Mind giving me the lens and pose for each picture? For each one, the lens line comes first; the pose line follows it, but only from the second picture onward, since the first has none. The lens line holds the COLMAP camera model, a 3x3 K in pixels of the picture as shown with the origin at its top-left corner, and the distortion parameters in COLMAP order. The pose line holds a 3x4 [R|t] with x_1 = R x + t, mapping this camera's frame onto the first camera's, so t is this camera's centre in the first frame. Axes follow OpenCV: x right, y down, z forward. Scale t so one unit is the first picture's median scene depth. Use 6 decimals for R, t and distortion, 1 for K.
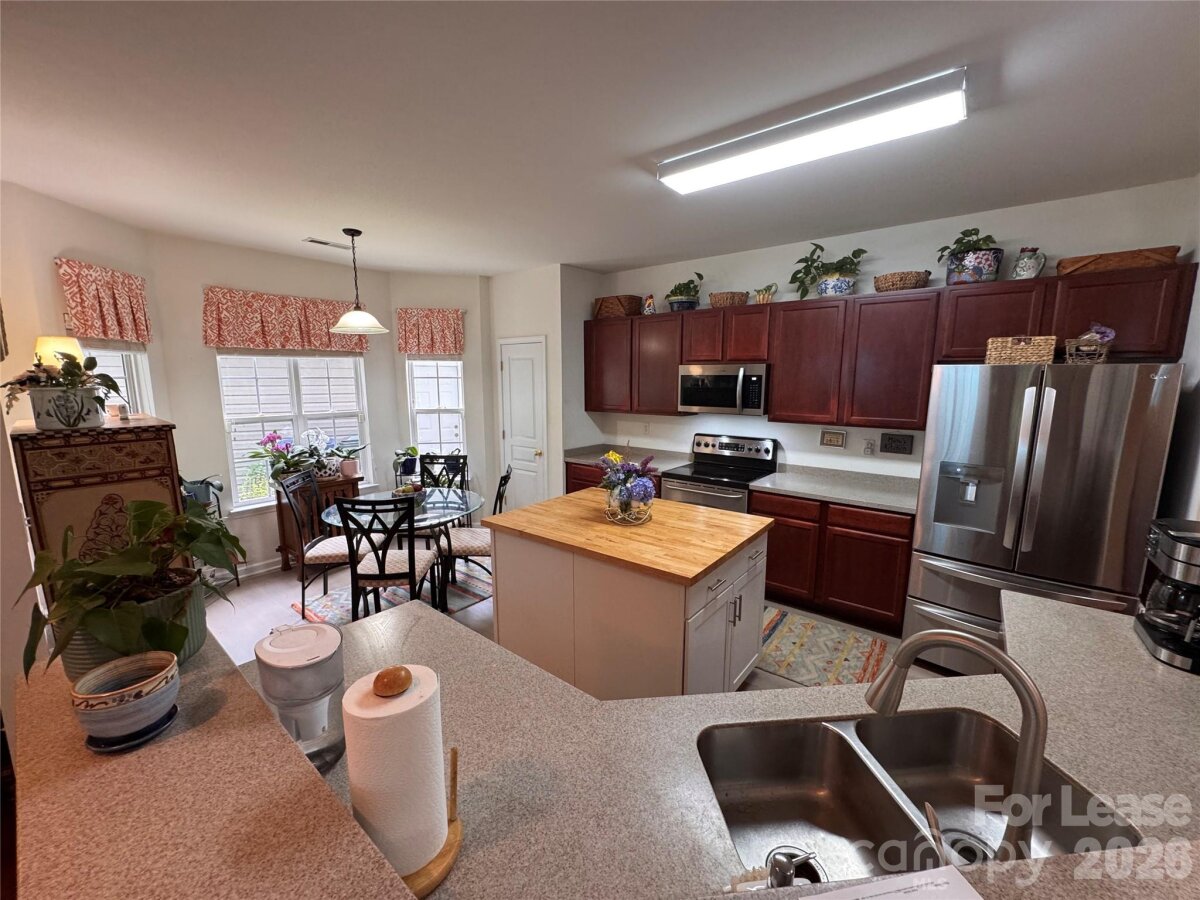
lens RADIAL K [[478.6, 0, 599.4], [0, 478.6, 453.5], [0, 0, 1]] dist [-0.001316, 0.000316]
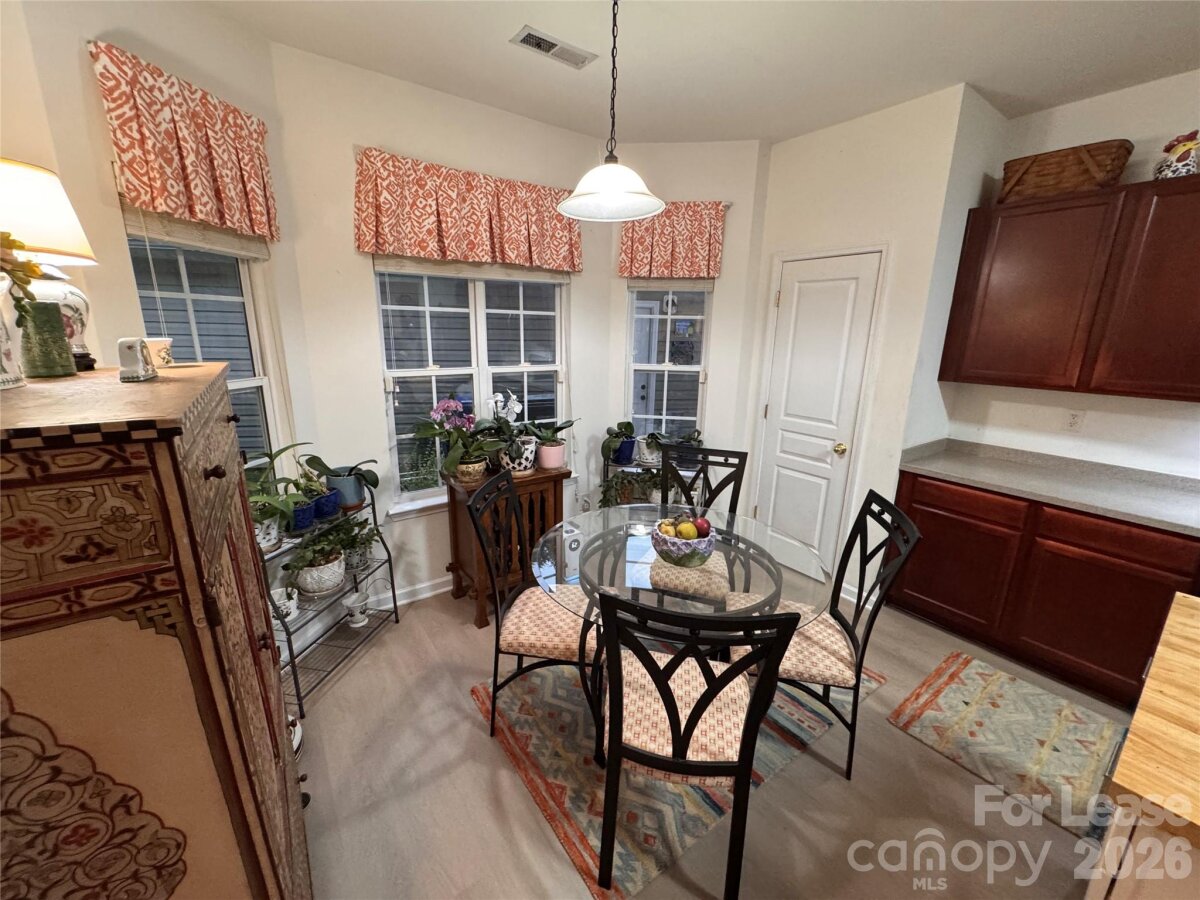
lens RADIAL K [[478.6, 0, 601.4], [0, 478.6, 454.8], [0, 0, 1]] dist [-0.001316, 0.000316]
pose [[0.964238, 0.085294, -0.250940, -0.341935], [-0.060922, 0.992778, 0.103349, -0.047613], [0.257943, -0.084365, 0.962470, 0.463416]]
